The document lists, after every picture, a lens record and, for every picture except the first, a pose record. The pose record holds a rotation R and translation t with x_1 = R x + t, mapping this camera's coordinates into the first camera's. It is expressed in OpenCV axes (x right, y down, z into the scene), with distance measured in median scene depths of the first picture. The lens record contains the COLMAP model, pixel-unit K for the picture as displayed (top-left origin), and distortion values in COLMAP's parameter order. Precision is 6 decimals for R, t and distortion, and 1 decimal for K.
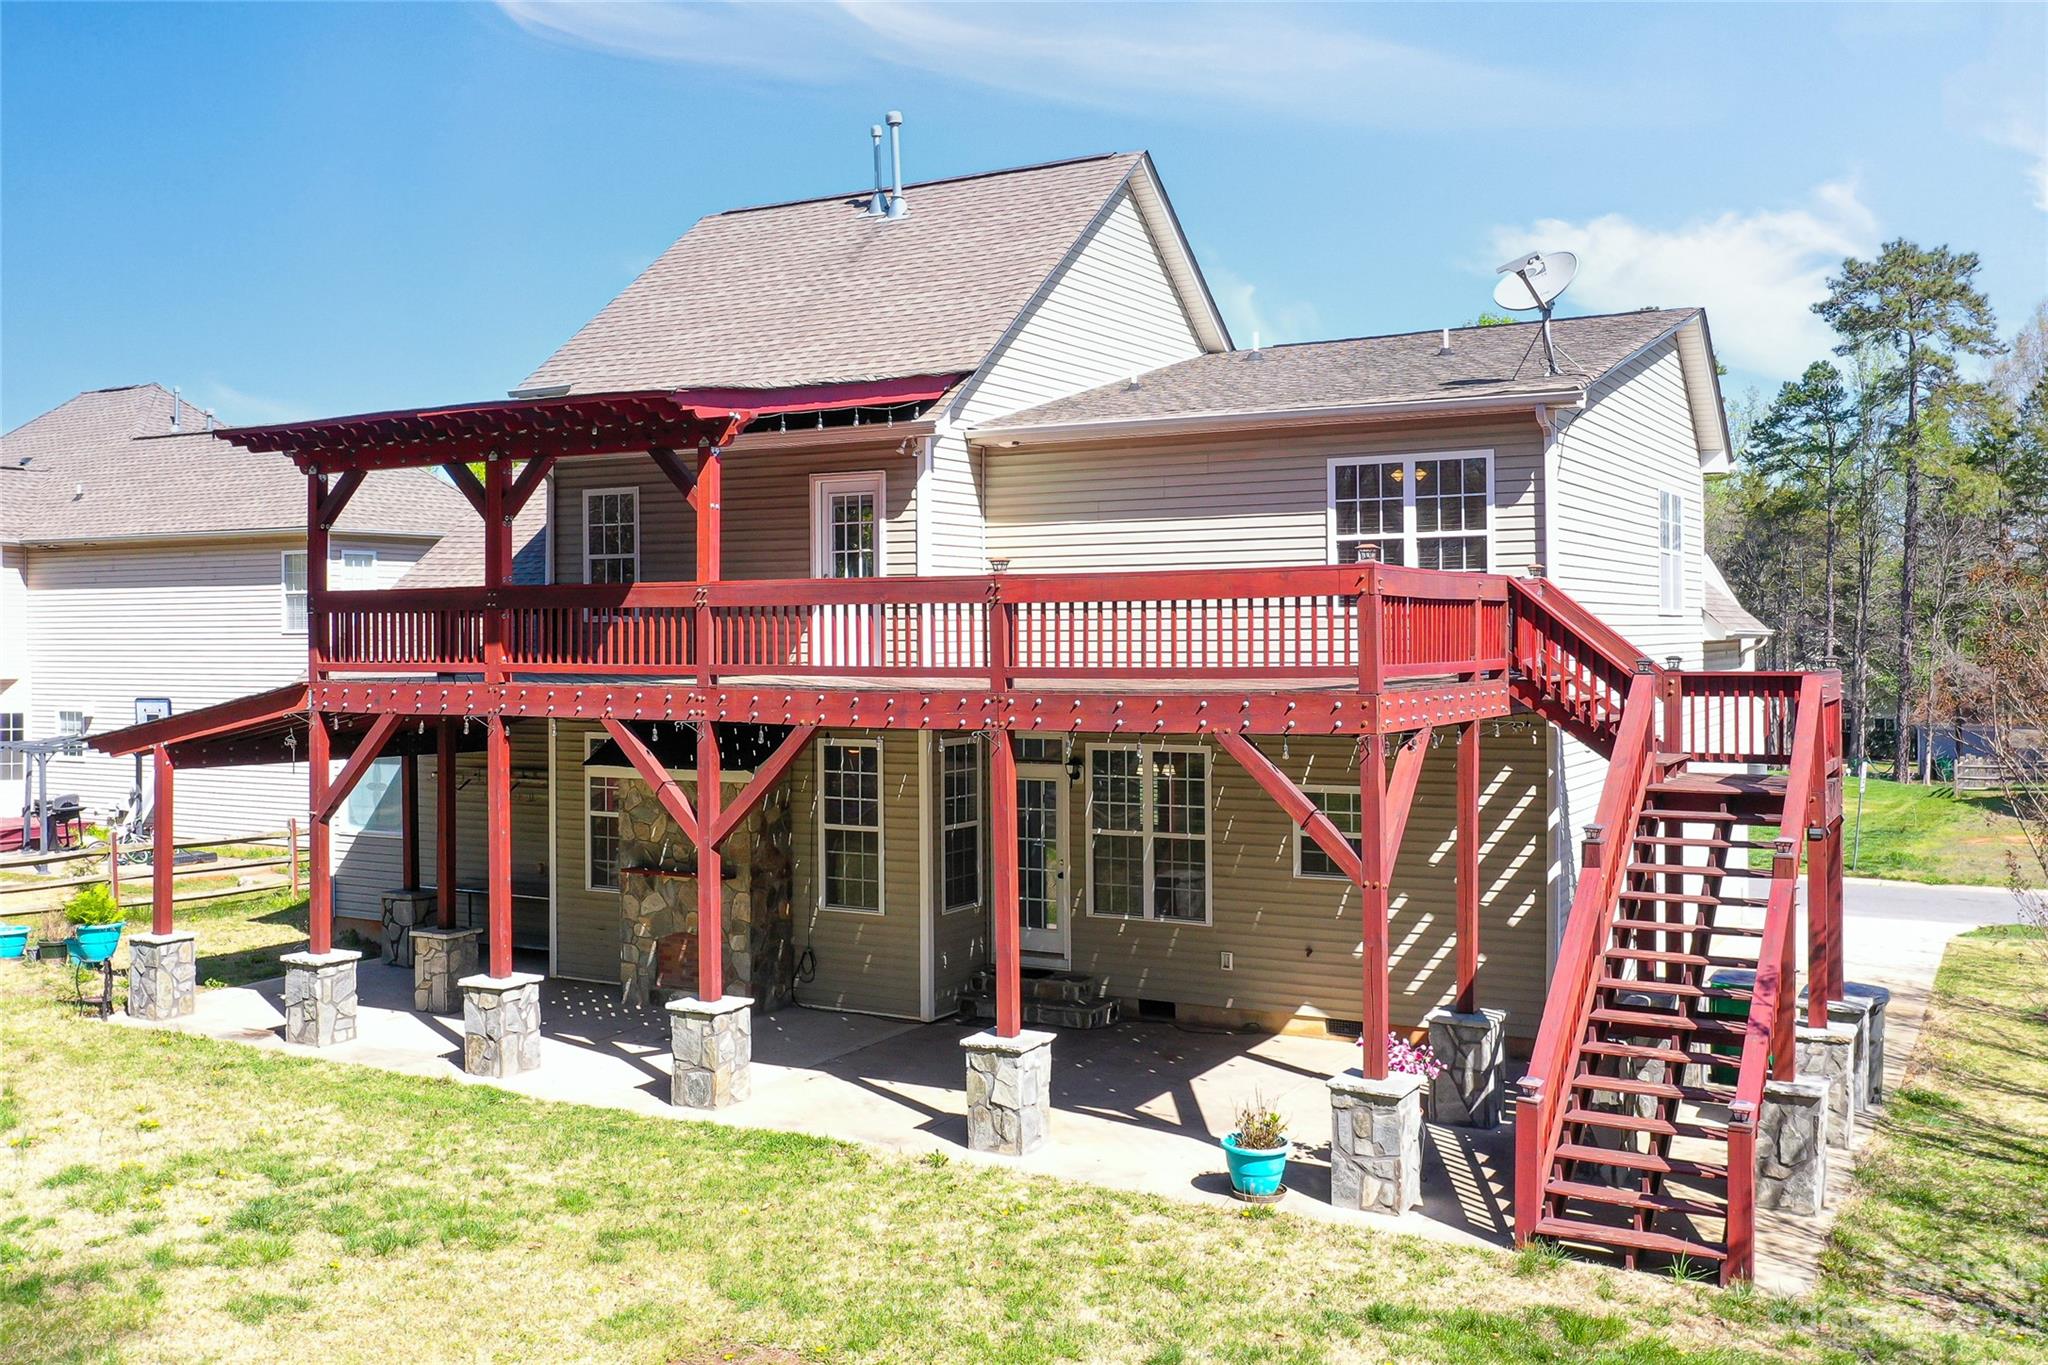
lens RADIAL K [[1717.9, 0, 1023.8], [0, 1717.9, 632.0], [0, 0, 1]] dist [-0.008415, 0.001487]
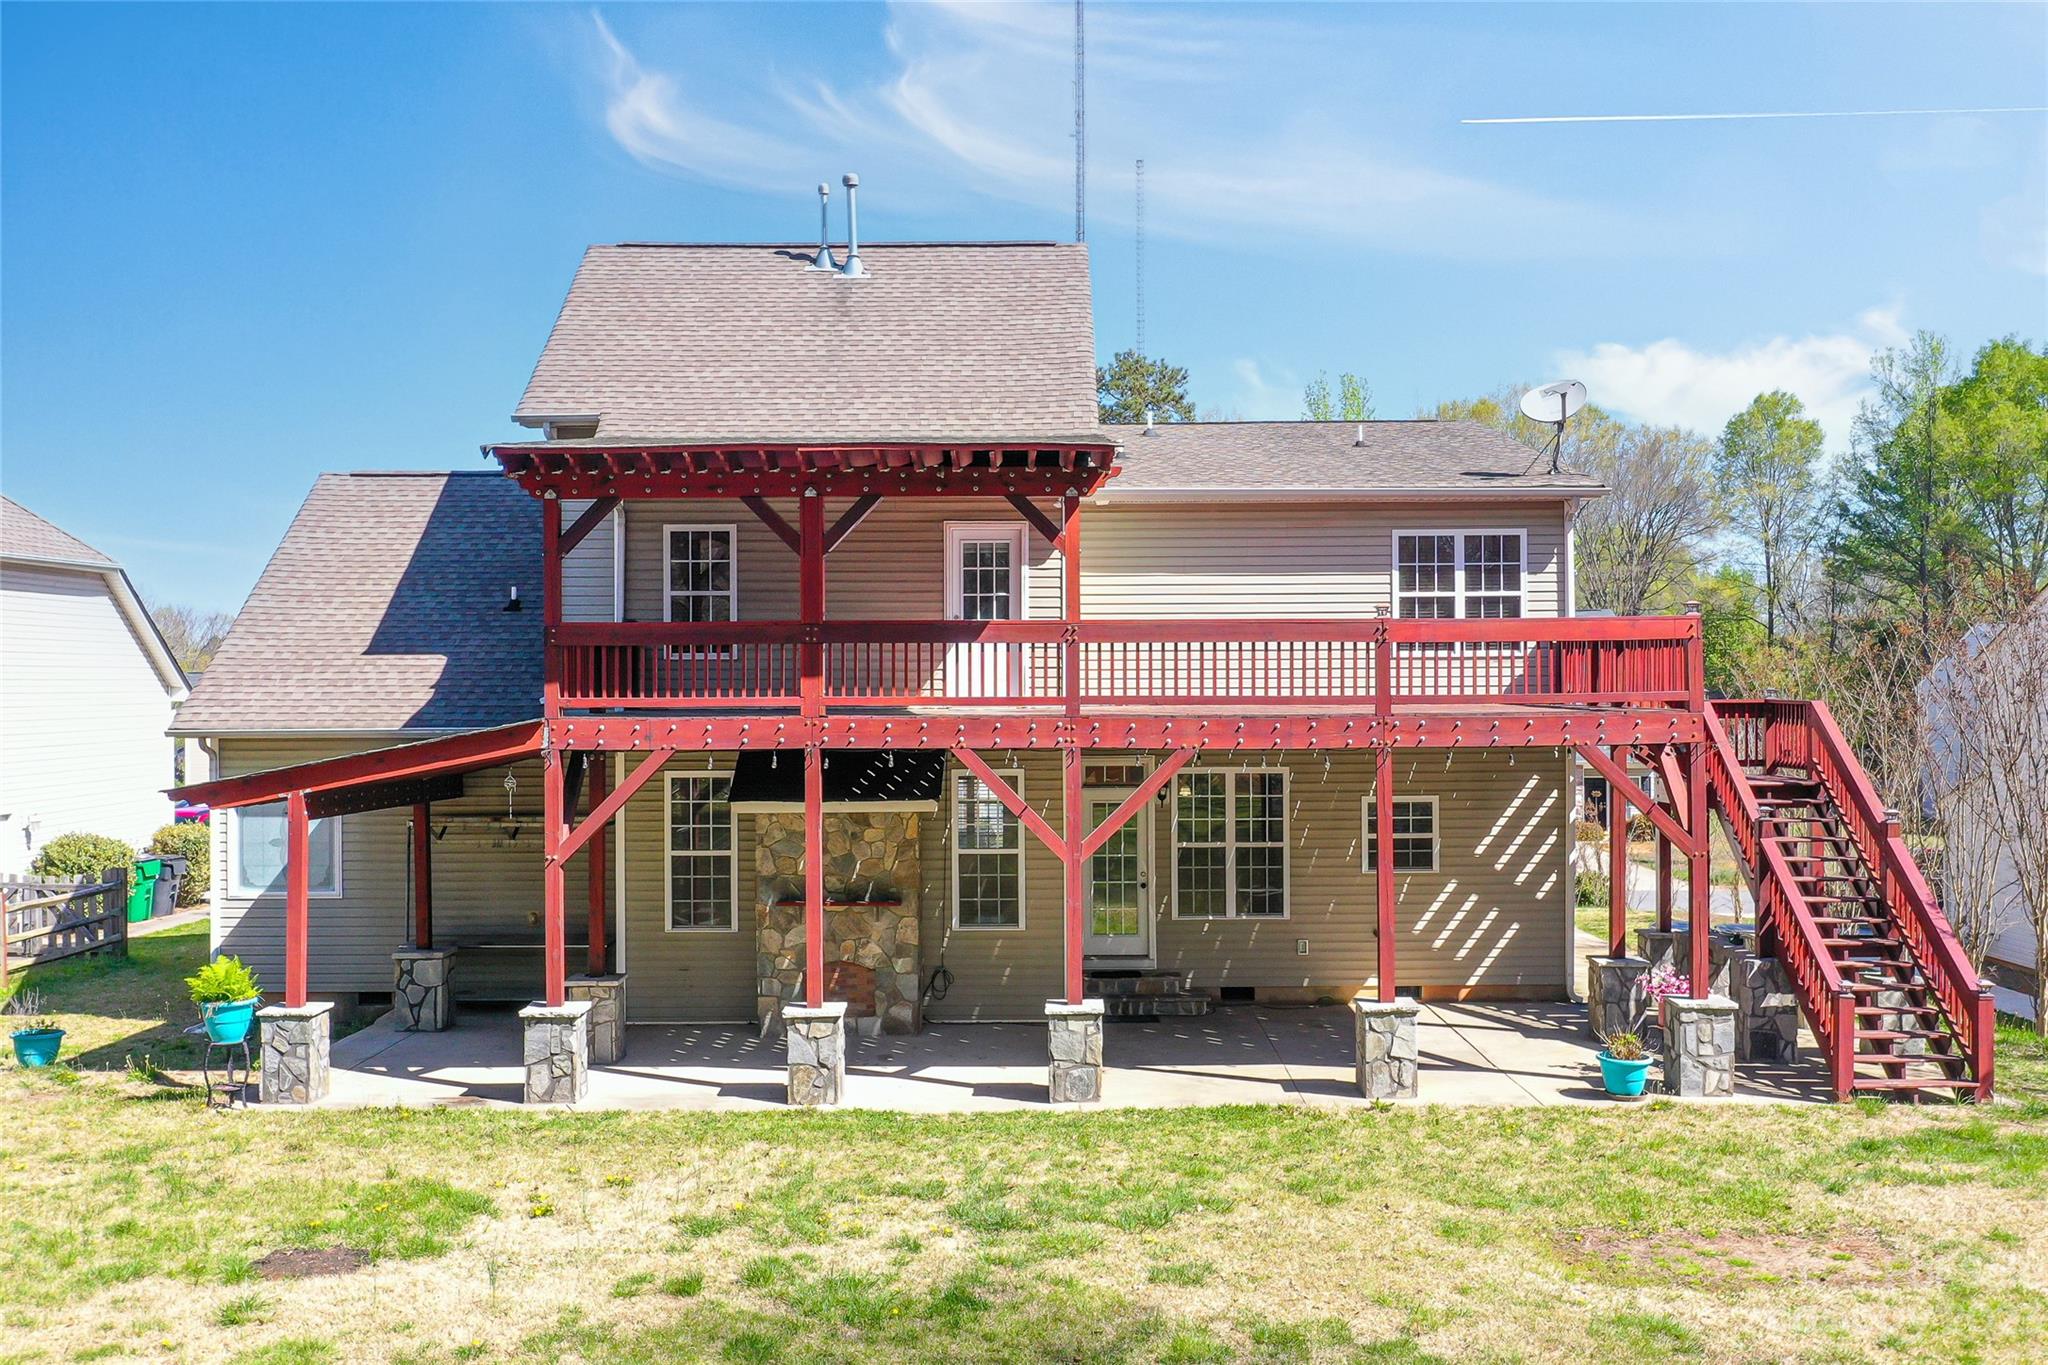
lens RADIAL K [[1698.6, 0, 1024.0], [0, 1698.6, 682.5], [0, 0, 1]] dist [-0.005959, -0.002139]
pose [[0.882650, 0.001626, 0.470027, -0.637169], [-0.000916, 0.999998, -0.001738, 0.010875], [-0.470029, 0.001104, 0.882650, 0.054387]]
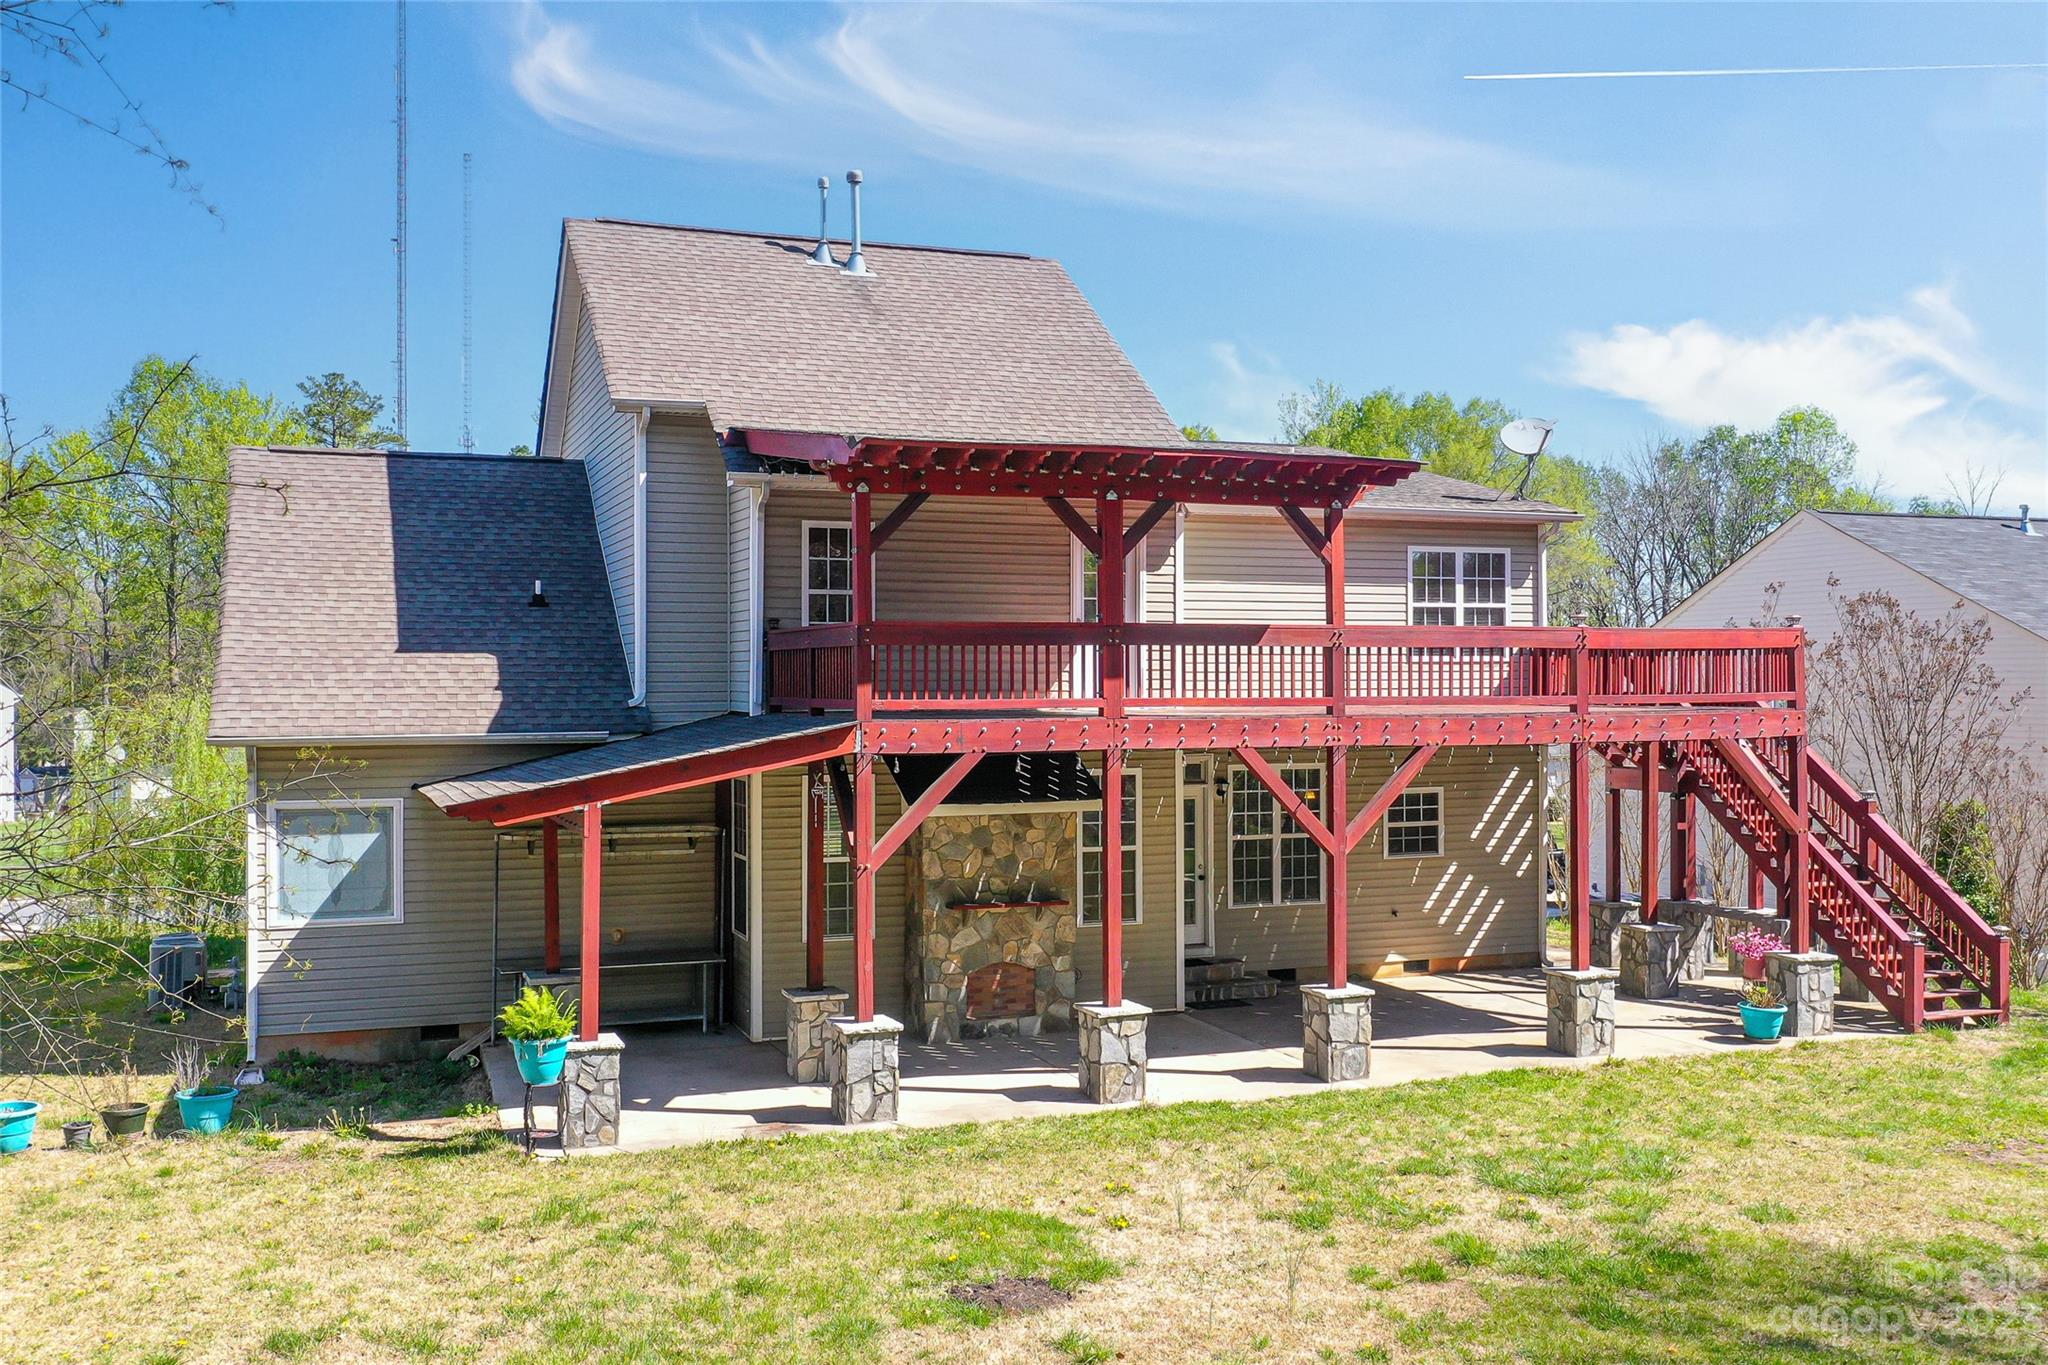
lens RADIAL K [[1671.0, 0, 933.4], [0, 1671.0, 679.7], [0, 0, 1]] dist [-0.009206, 0.003705]
pose [[0.688597, 0.004631, 0.725130, -1.050424], [-0.001234, 0.999986, -0.005215, 0.011944], [-0.725144, 0.002696, 0.688592, 0.374240]]
